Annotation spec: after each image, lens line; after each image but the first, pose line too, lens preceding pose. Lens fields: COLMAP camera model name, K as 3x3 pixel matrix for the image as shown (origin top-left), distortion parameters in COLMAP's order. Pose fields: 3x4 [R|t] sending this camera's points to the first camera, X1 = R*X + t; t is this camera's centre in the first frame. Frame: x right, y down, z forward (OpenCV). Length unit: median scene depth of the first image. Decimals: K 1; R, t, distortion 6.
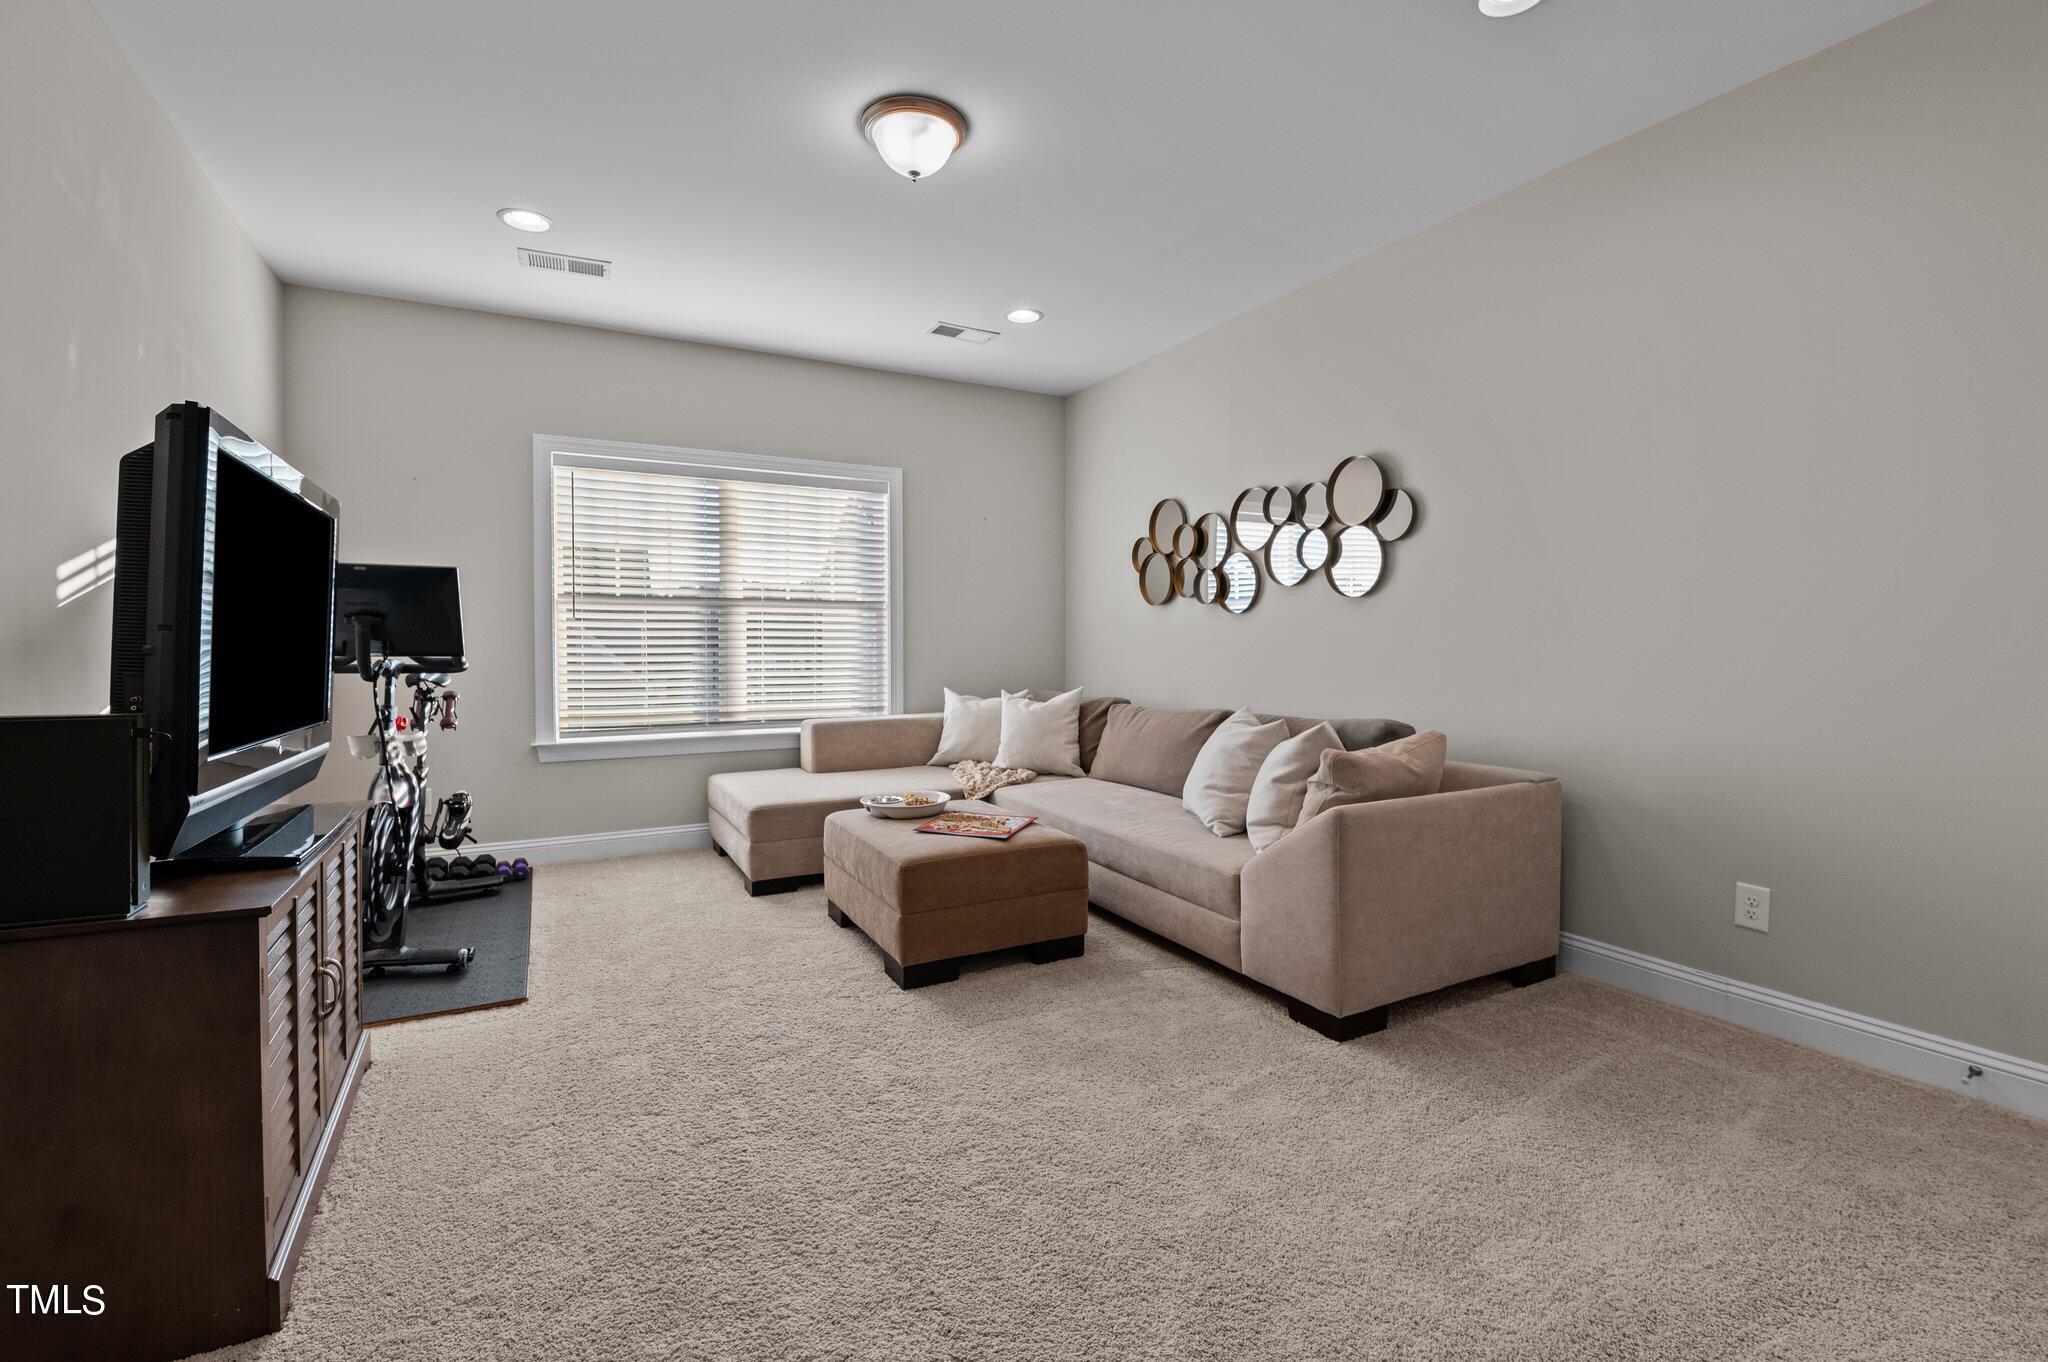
lens RADIAL K [[881.6, 0, 1024.0], [0, 881.6, 681.0], [0, 0, 1]] dist [-0.000239, -0.009378]
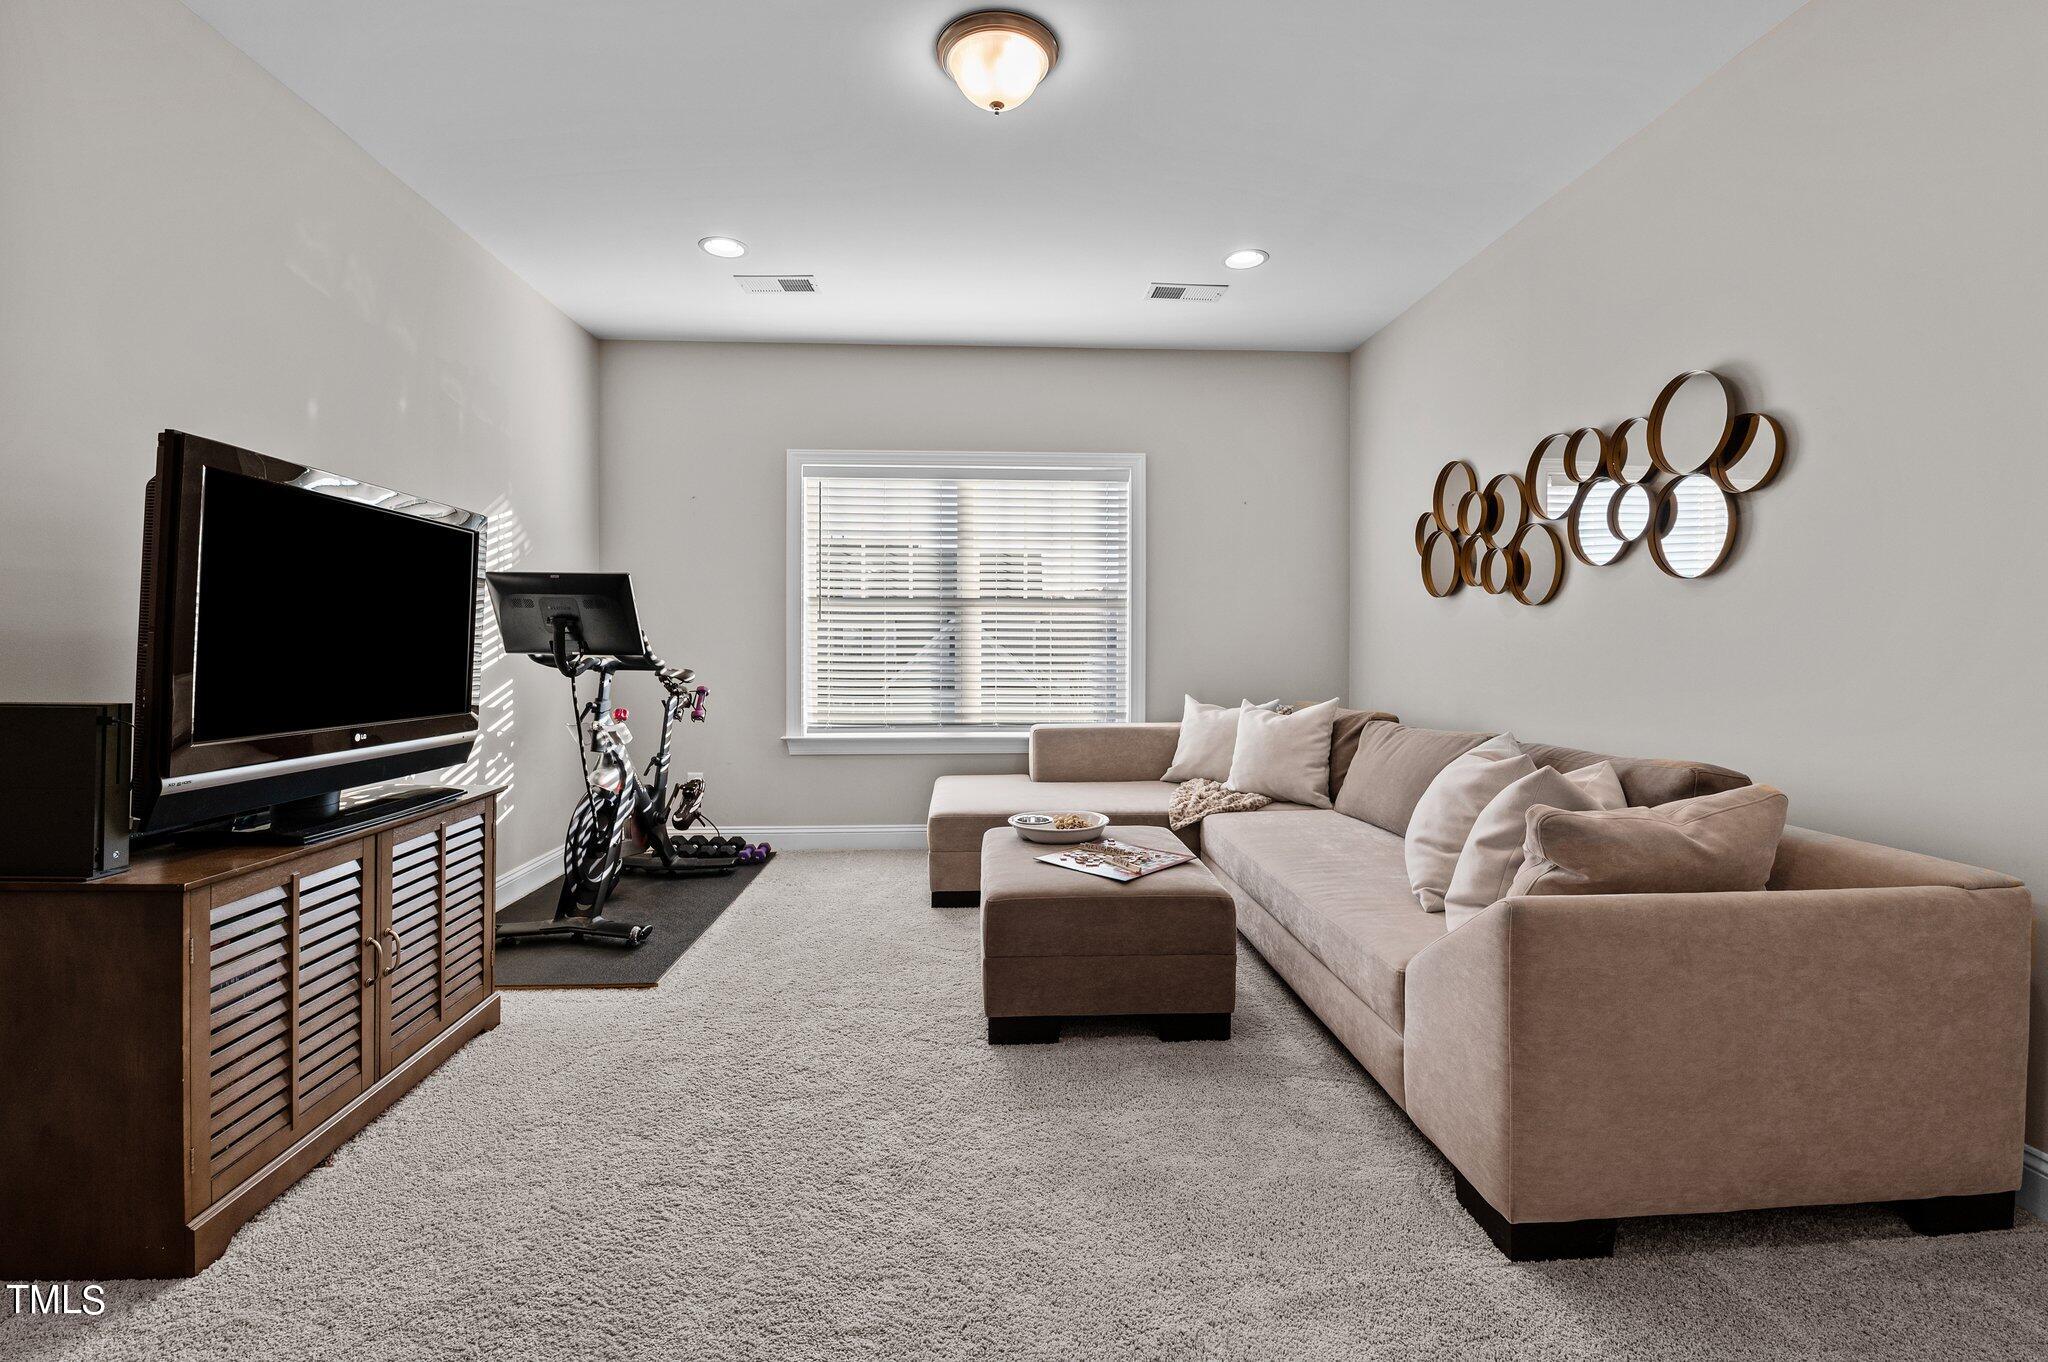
lens RADIAL K [[894.6, 0, 1017.4], [0, 894.6, 663.7], [0, 0, 1]] dist [-0.000641, -0.009310]
pose [[0.905869, 0.012409, -0.423375, 0.196593], [-0.021164, 0.999648, -0.015983, -0.007607], [0.423028, 0.023439, 0.905813, 0.158163]]
